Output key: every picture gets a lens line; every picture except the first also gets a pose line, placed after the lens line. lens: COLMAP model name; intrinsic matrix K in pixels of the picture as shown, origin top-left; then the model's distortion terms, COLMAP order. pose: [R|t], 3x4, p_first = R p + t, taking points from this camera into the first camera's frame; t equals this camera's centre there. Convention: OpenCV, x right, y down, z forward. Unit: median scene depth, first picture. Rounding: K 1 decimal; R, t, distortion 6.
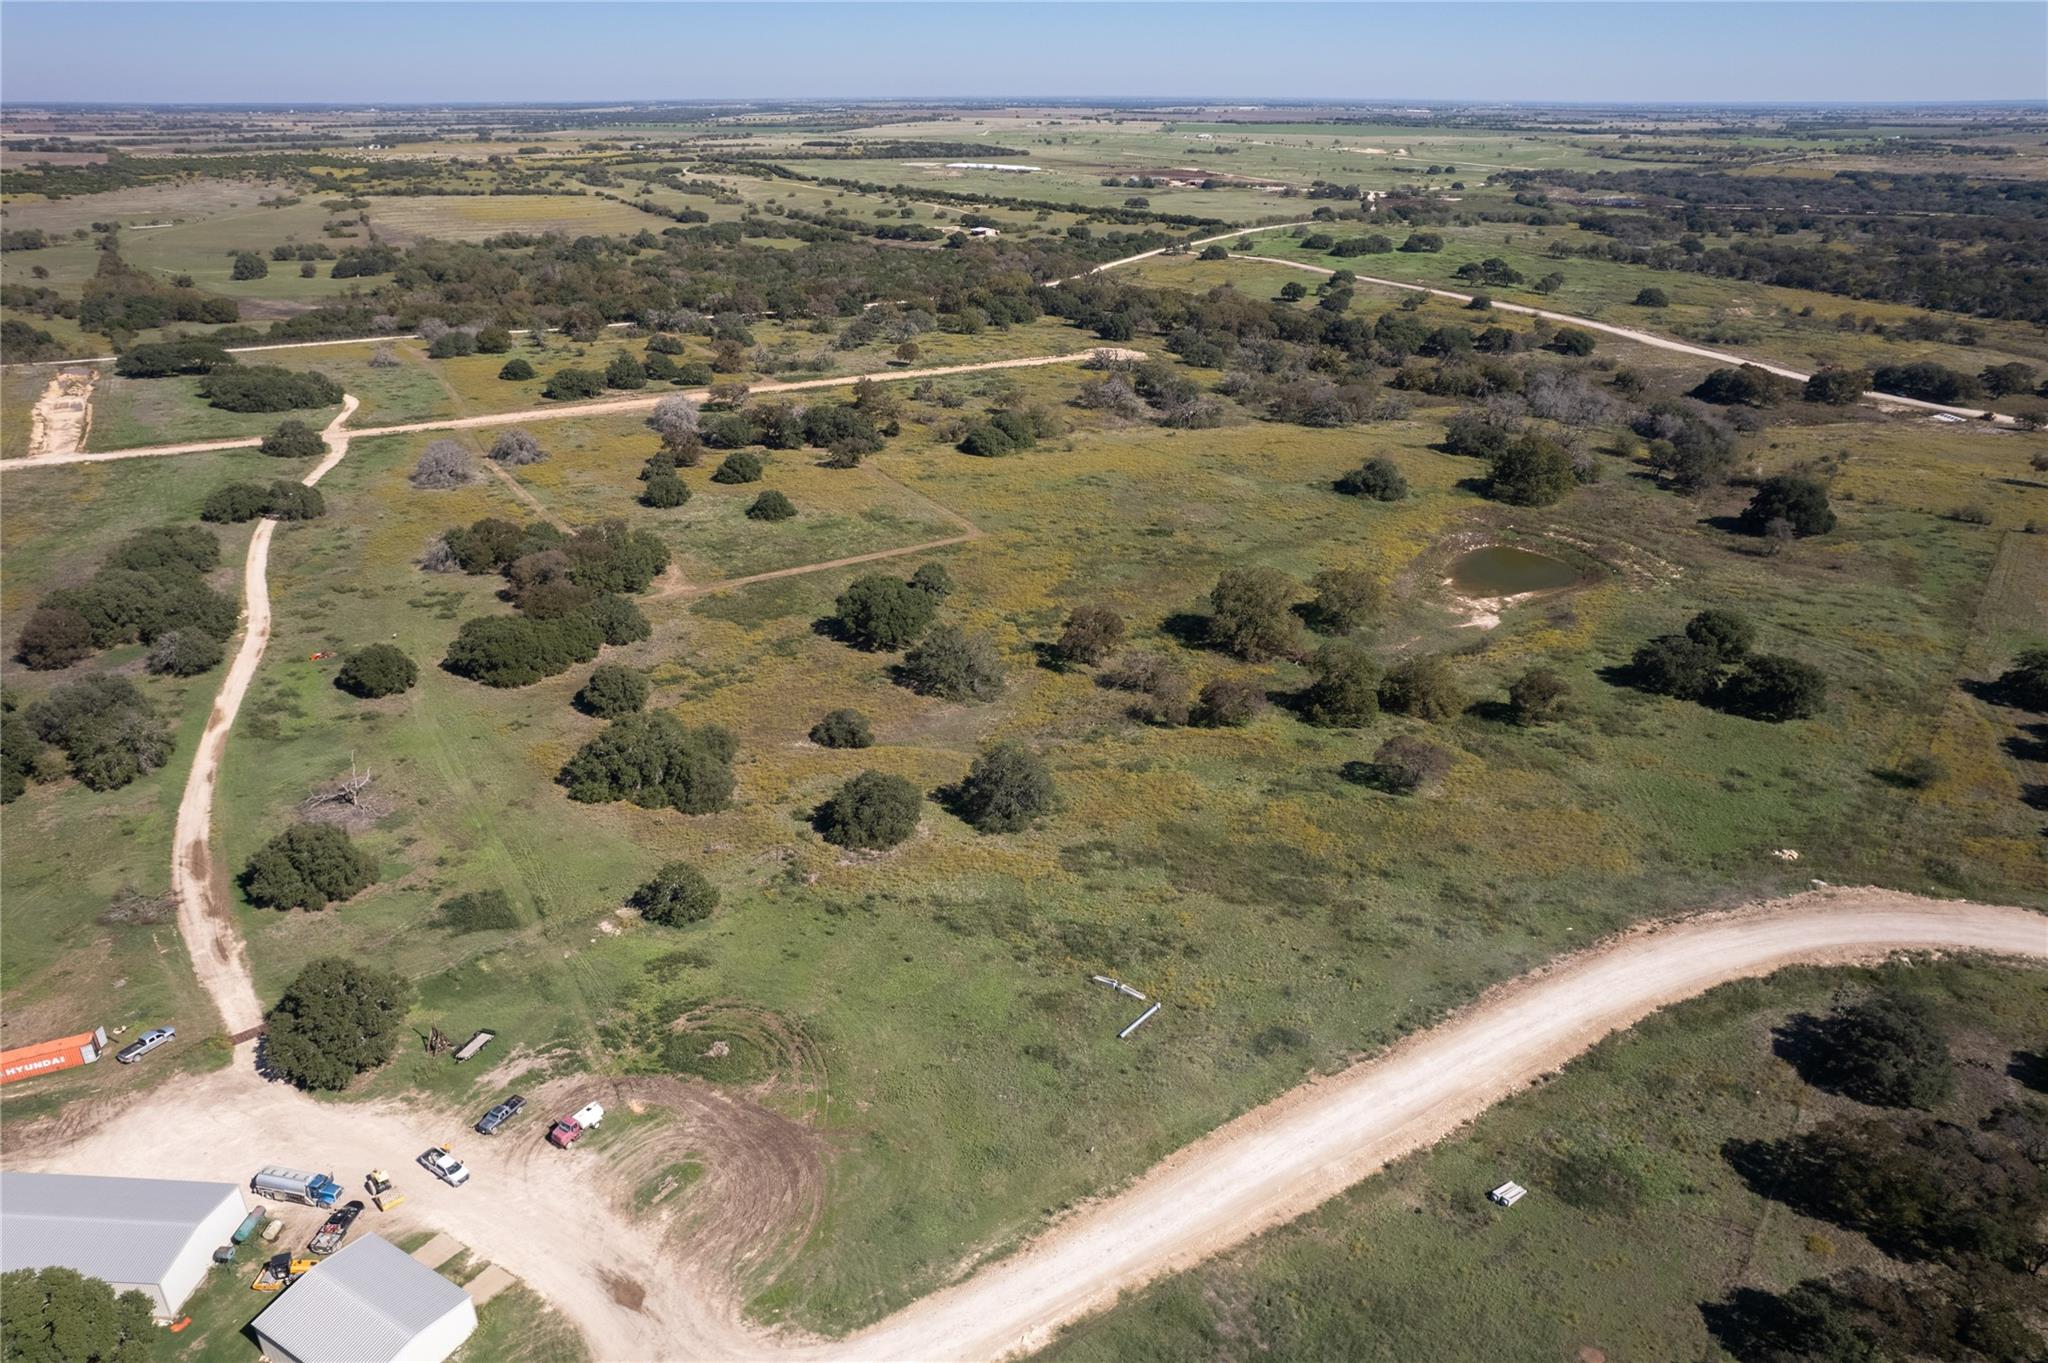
lens RADIAL K [[1304.1, 0, 1024.0], [0, 1304.1, 681.5], [0, 0, 1]] dist [-0.073177, 0.060516]
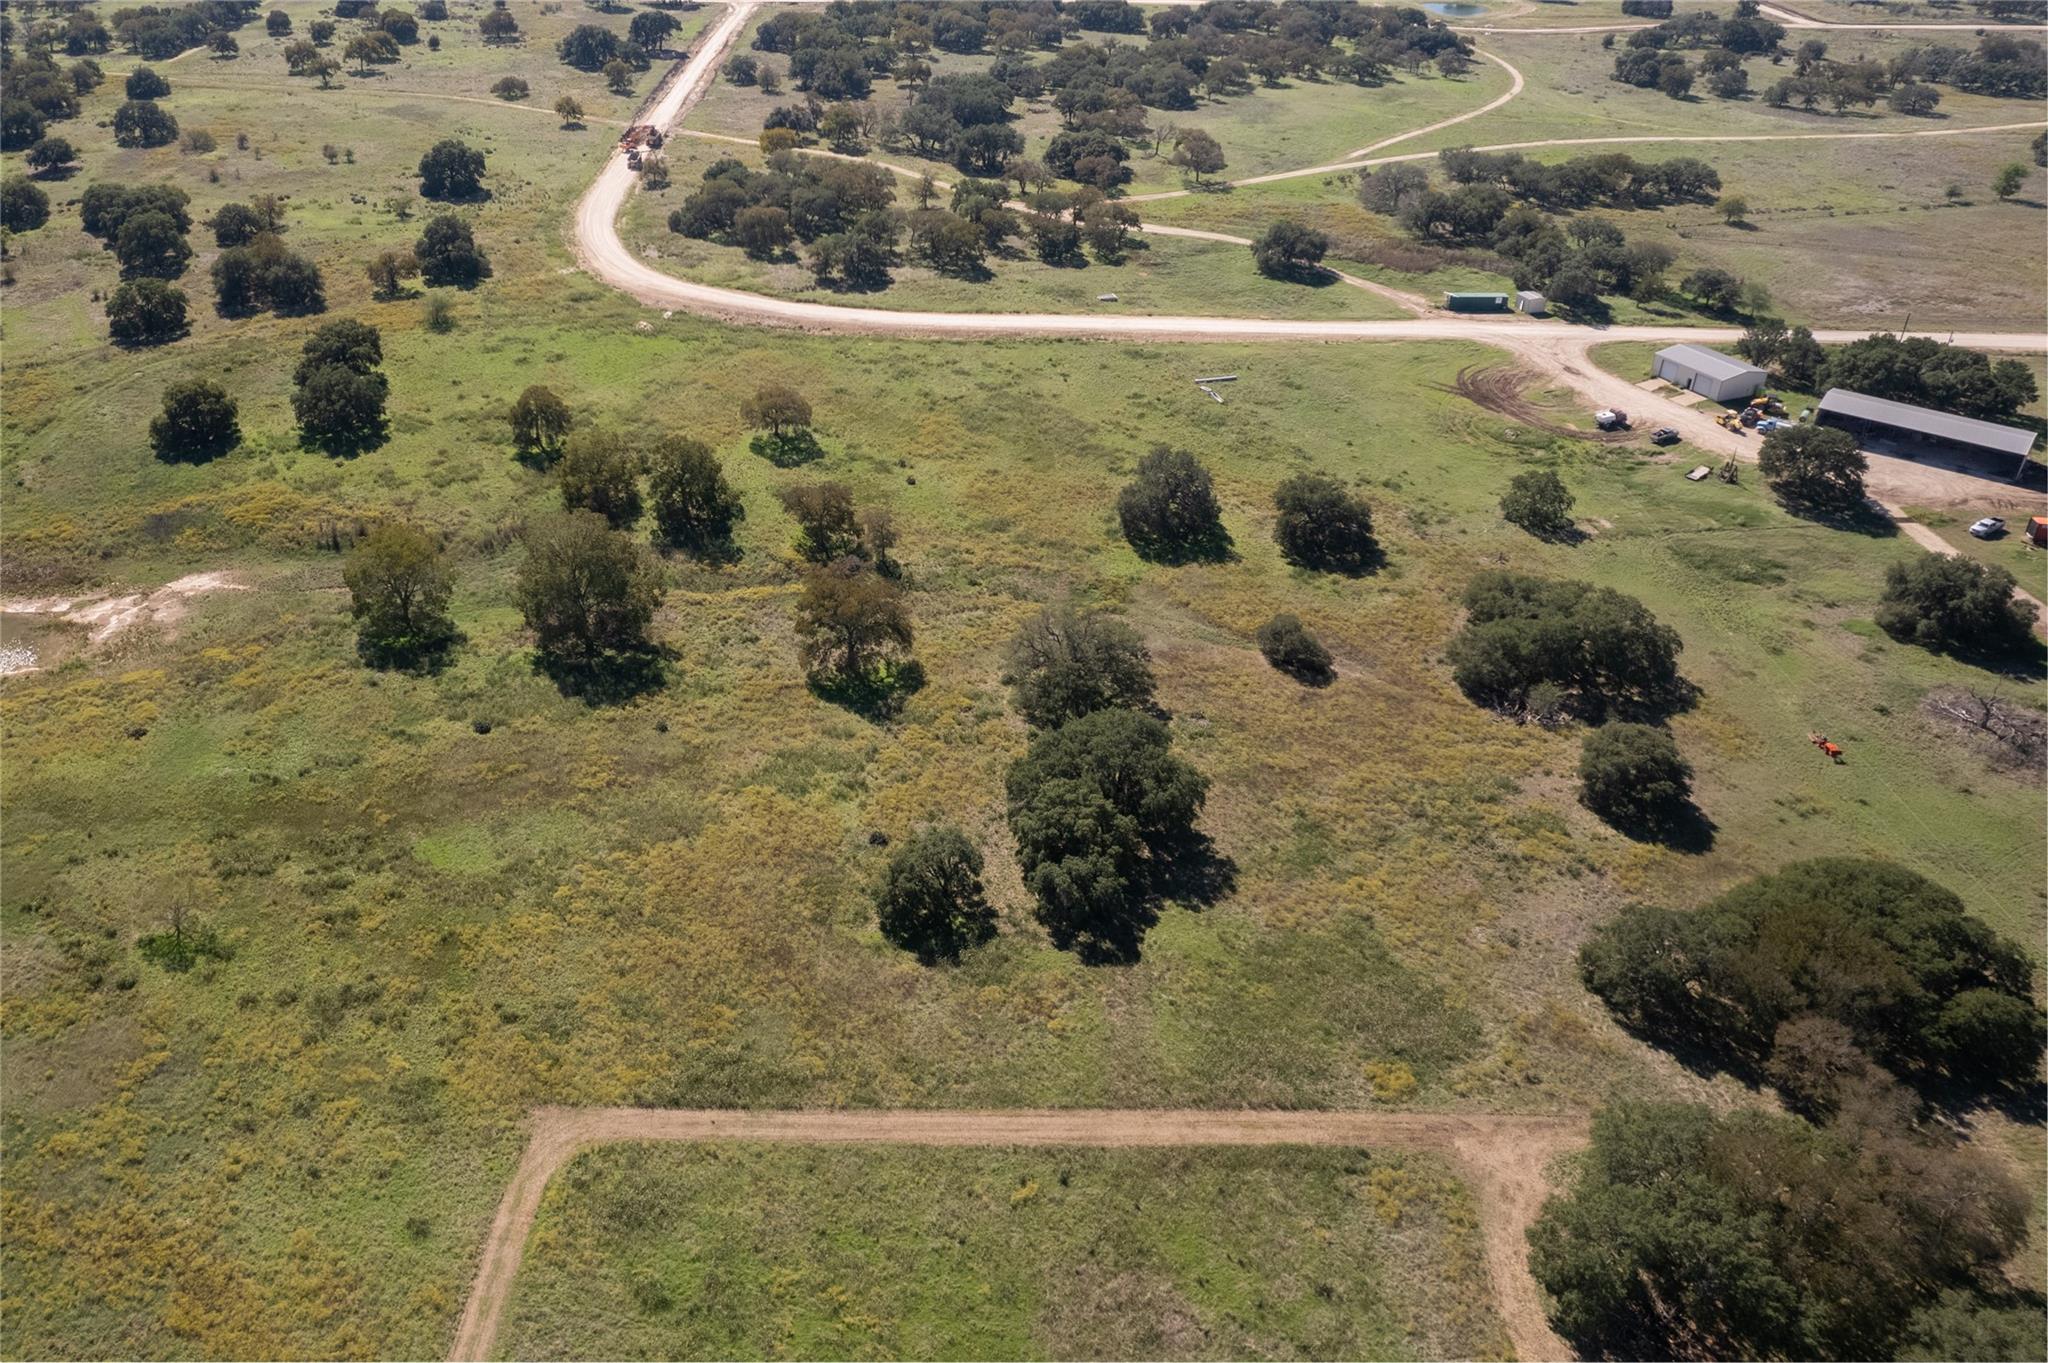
lens RADIAL K [[1304.1, 0, 1024.0], [0, 1304.1, 681.5], [0, 0, 1]] dist [-0.073177, 0.060516]
pose [[-0.849605, -0.319833, 0.419378, -0.333607], [0.211533, 0.521759, 0.826451, -0.601084], [-0.483141, 0.790869, -0.375634, 1.437477]]
